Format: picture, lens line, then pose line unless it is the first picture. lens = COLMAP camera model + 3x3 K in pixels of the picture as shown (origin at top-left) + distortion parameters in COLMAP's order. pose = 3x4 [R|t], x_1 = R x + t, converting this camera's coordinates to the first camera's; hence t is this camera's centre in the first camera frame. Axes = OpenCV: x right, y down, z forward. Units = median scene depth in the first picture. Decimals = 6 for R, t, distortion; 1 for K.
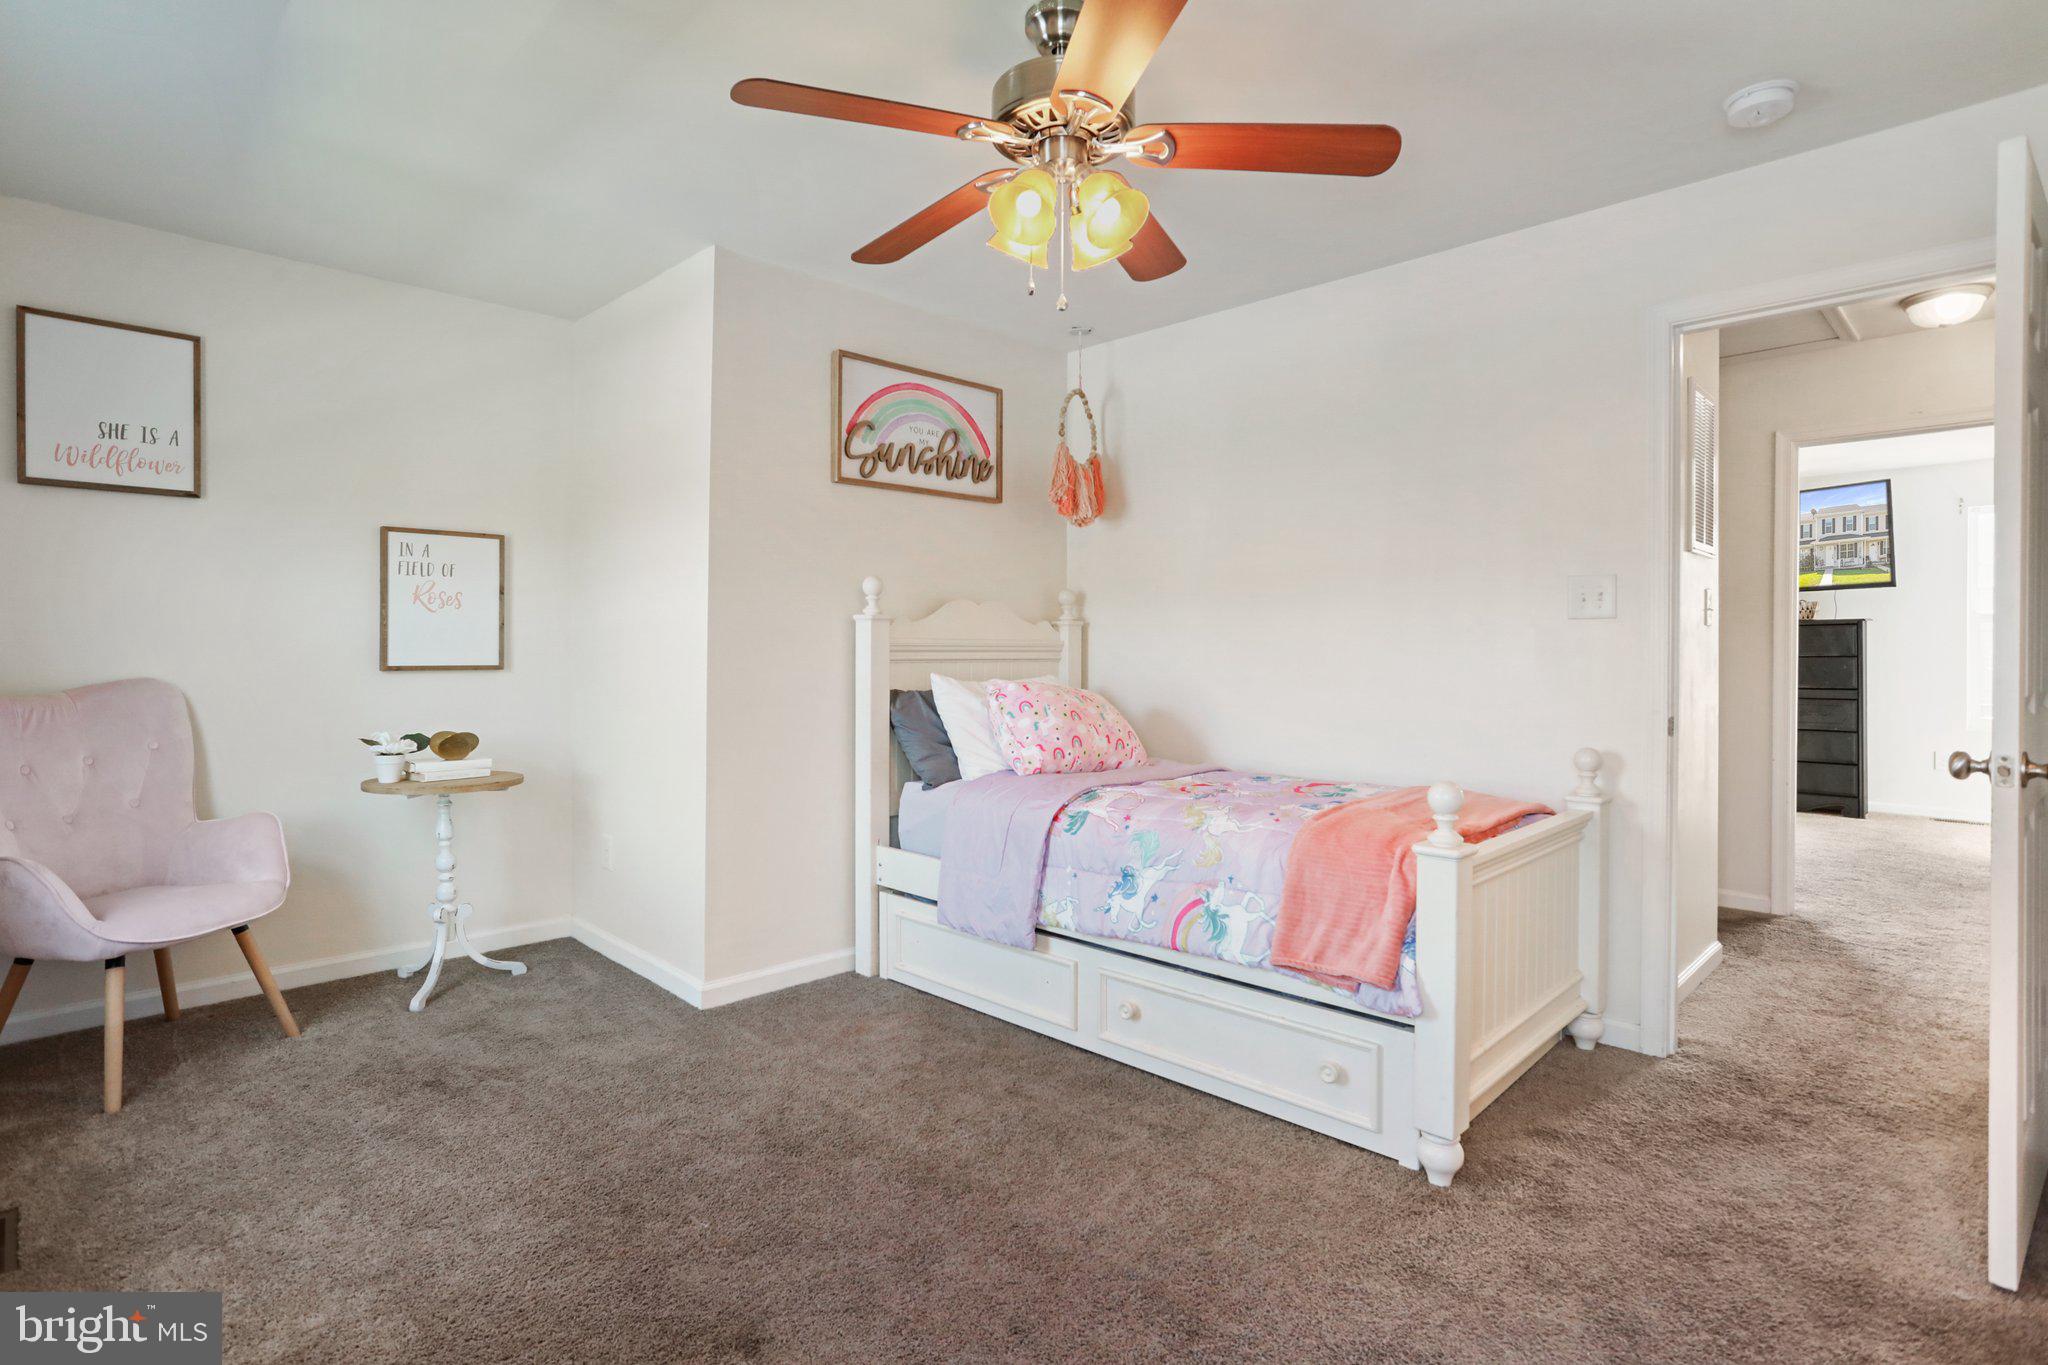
lens RADIAL K [[994.3, 0, 1024.7], [0, 994.3, 651.4], [0, 0, 1]] dist [-0.058923, 0.032016]
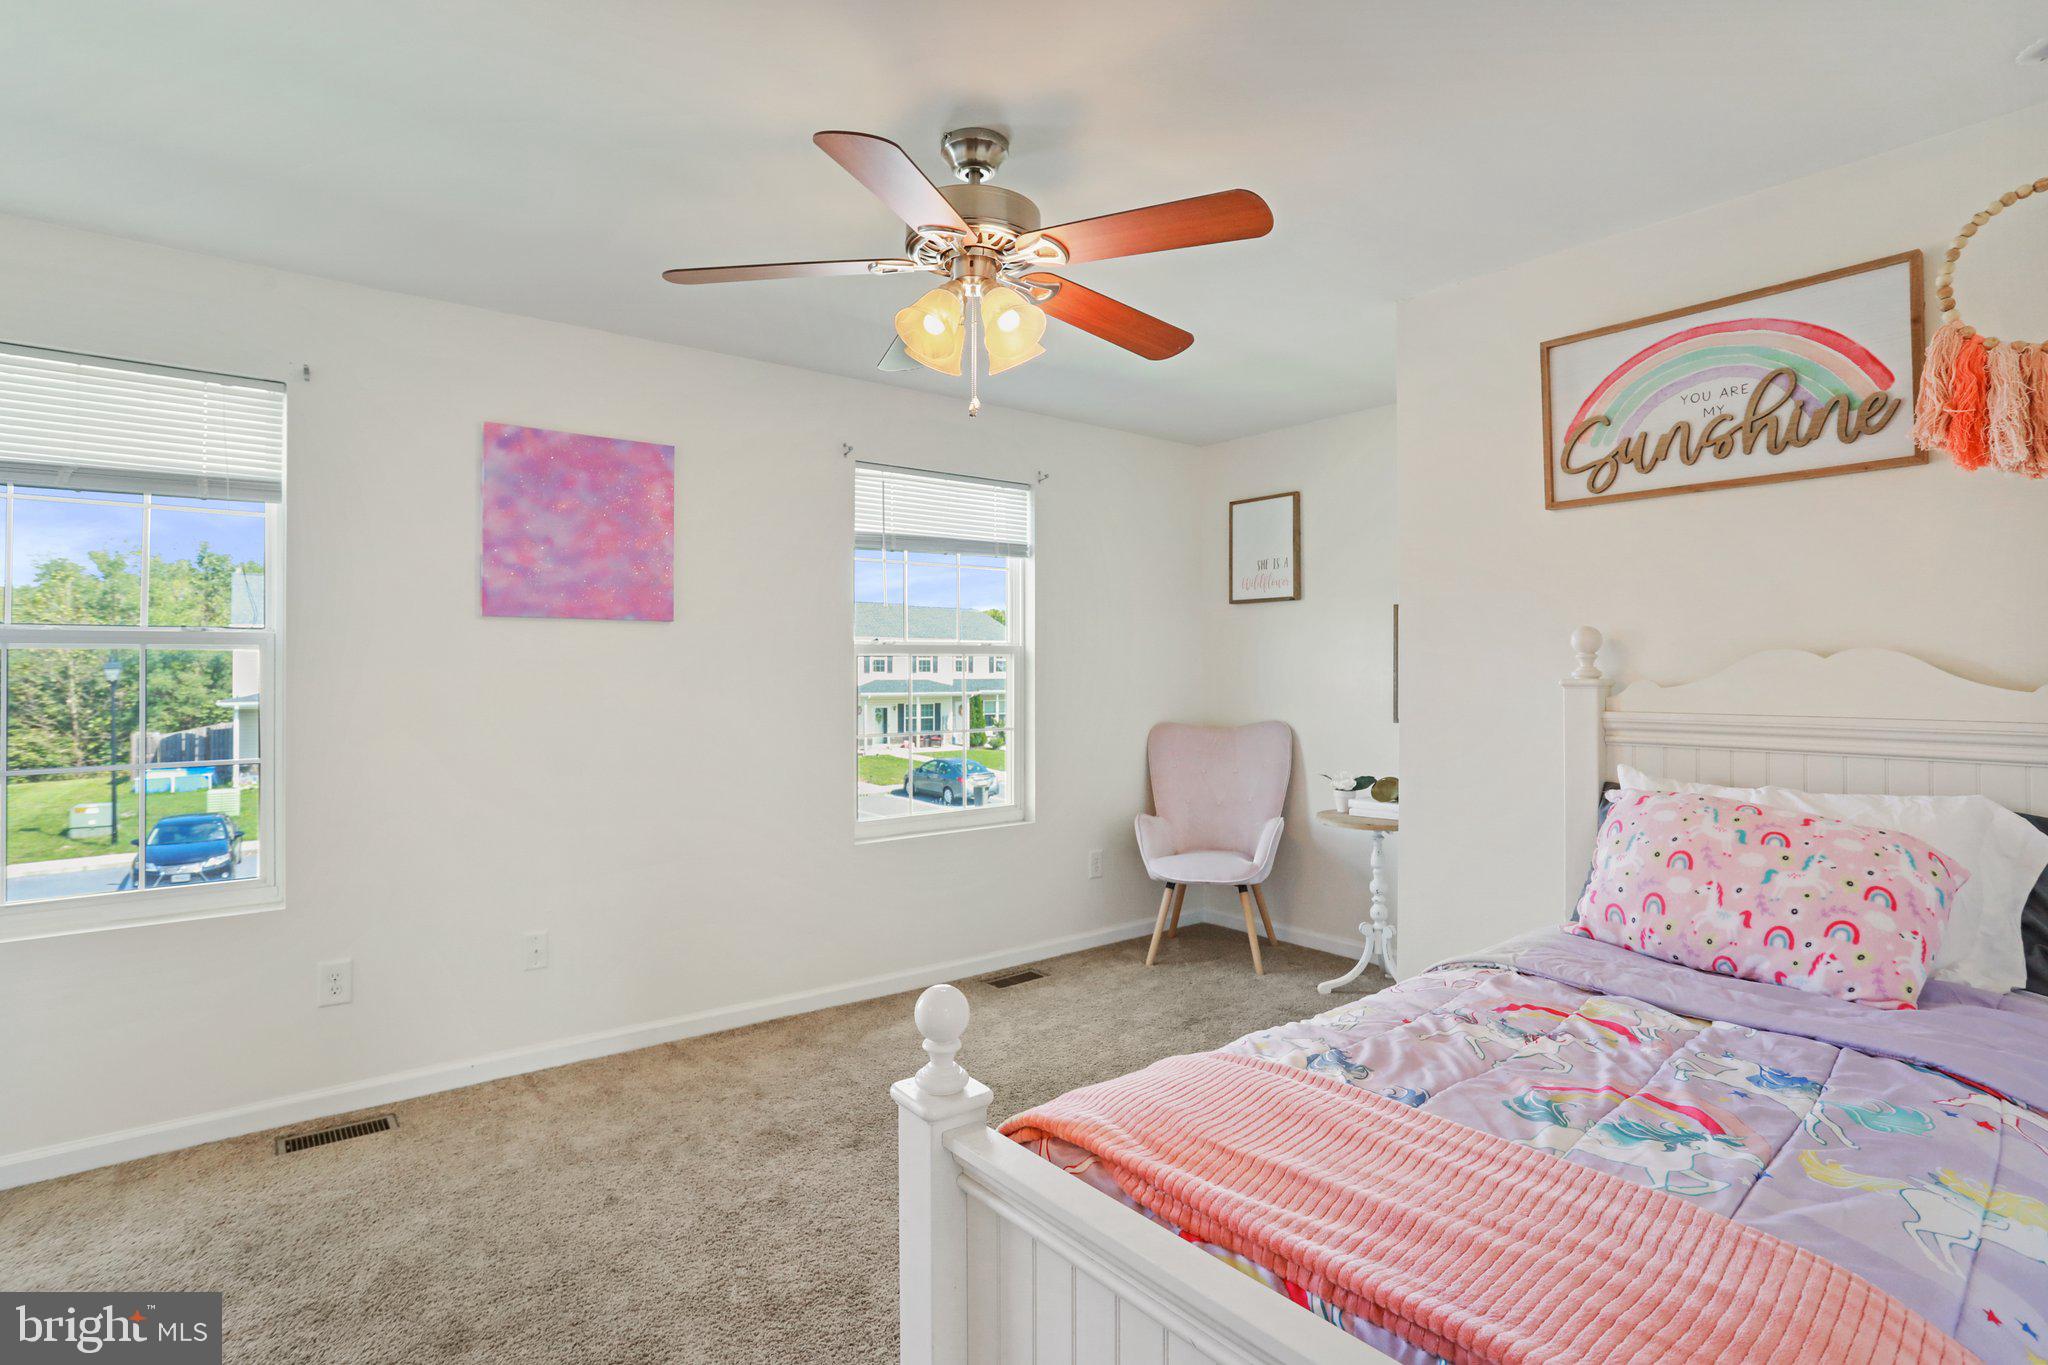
lens RADIAL K [[993.9, 0, 1025.6], [0, 993.9, 660.5], [0, 0, 1]] dist [-0.060428, 0.032343]
pose [[-0.089592, -0.015905, -0.995852, 0.597538], [-0.006938, 0.999858, -0.015345, -0.035607], [0.995954, 0.005535, -0.089690, 0.634775]]
